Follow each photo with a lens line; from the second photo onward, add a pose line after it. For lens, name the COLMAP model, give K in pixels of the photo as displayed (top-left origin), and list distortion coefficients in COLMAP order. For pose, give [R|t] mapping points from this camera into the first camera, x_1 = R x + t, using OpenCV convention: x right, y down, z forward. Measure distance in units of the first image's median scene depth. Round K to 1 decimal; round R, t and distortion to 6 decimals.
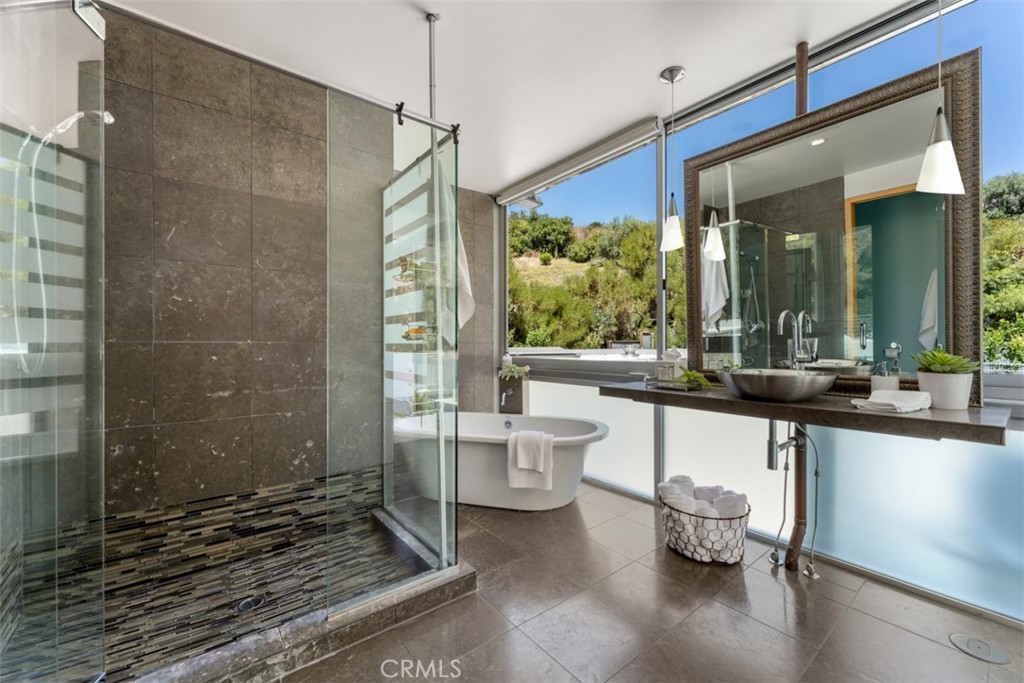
lens RADIAL K [[415.0, 0, 512.4], [0, 415.0, 341.4], [0, 0, 1]] dist [-0.006126, 0.002521]
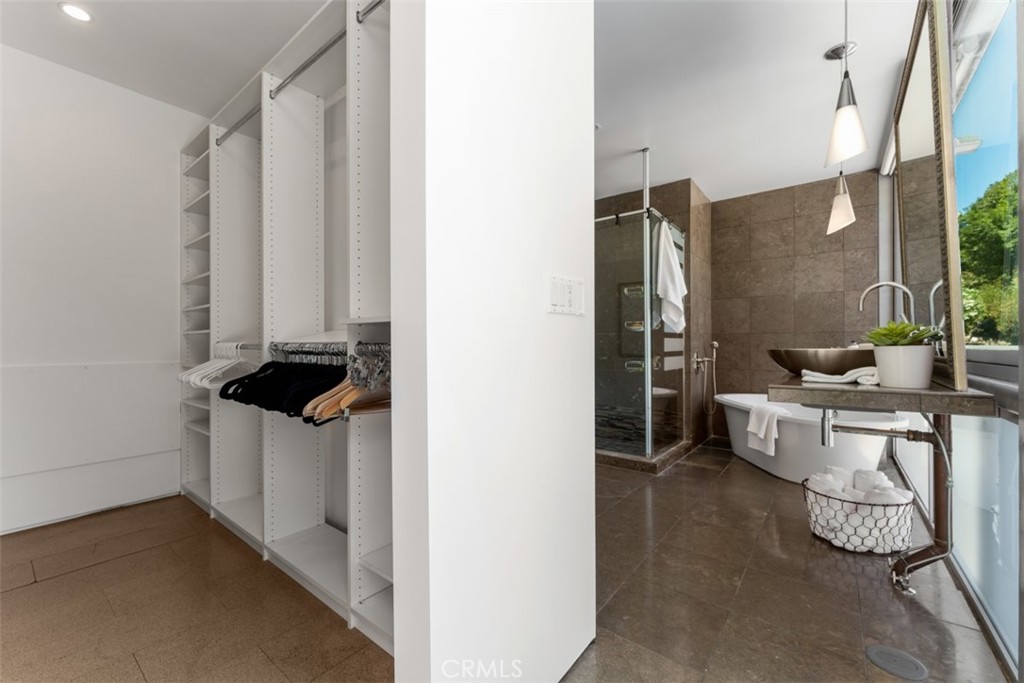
lens RADIAL K [[415.0, 0, 510.2], [0, 415.0, 343.2], [0, 0, 1]] dist [-0.006126, 0.002521]
pose [[0.237293, -0.002562, -0.971435, 1.201864], [-0.005777, 0.999975, -0.004048, 0.058368], [0.971421, 0.006573, 0.237272, 0.010495]]
